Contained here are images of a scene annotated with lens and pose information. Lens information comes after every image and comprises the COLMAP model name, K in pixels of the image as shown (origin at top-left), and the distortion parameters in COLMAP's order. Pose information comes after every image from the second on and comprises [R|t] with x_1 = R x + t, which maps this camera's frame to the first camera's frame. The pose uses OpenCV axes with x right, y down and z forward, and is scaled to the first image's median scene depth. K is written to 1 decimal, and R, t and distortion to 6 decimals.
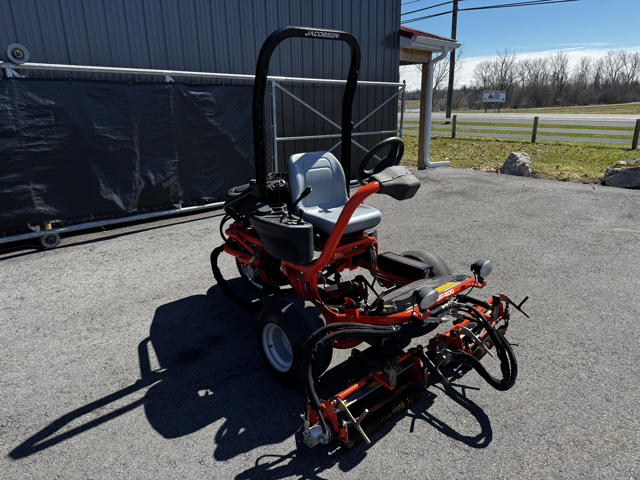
lens RADIAL K [[448.8, 0, 323.6], [0, 448.8, 238.6], [0, 0, 1]] dist [0.044182, -0.056276]
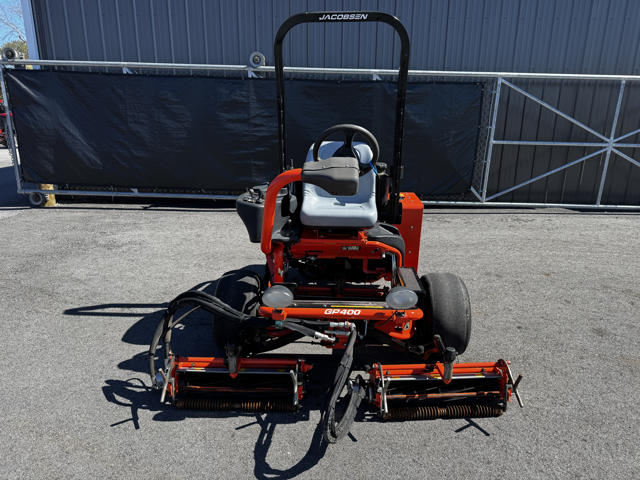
lens RADIAL K [[448.8, 0, 321.5], [0, 448.8, 241.2], [0, 0, 1]] dist [0.044182, -0.056276]
pose [[0.709357, 0.215786, -0.671006, 0.640037], [-0.224462, 0.971580, 0.075156, -0.048163], [0.668154, 0.097303, 0.737633, 0.281512]]
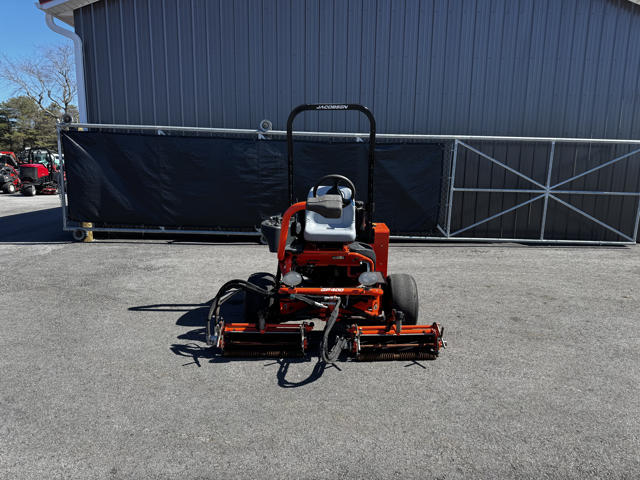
lens RADIAL K [[448.8, 0, 323.6], [0, 448.8, 235.6], [0, 0, 1]] dist [0.044182, -0.056276]
pose [[0.723678, 0.133502, -0.677102, 0.932994], [-0.223533, 0.973565, -0.046955, 0.029634], [0.652934, 0.185335, 0.734390, -0.020993]]
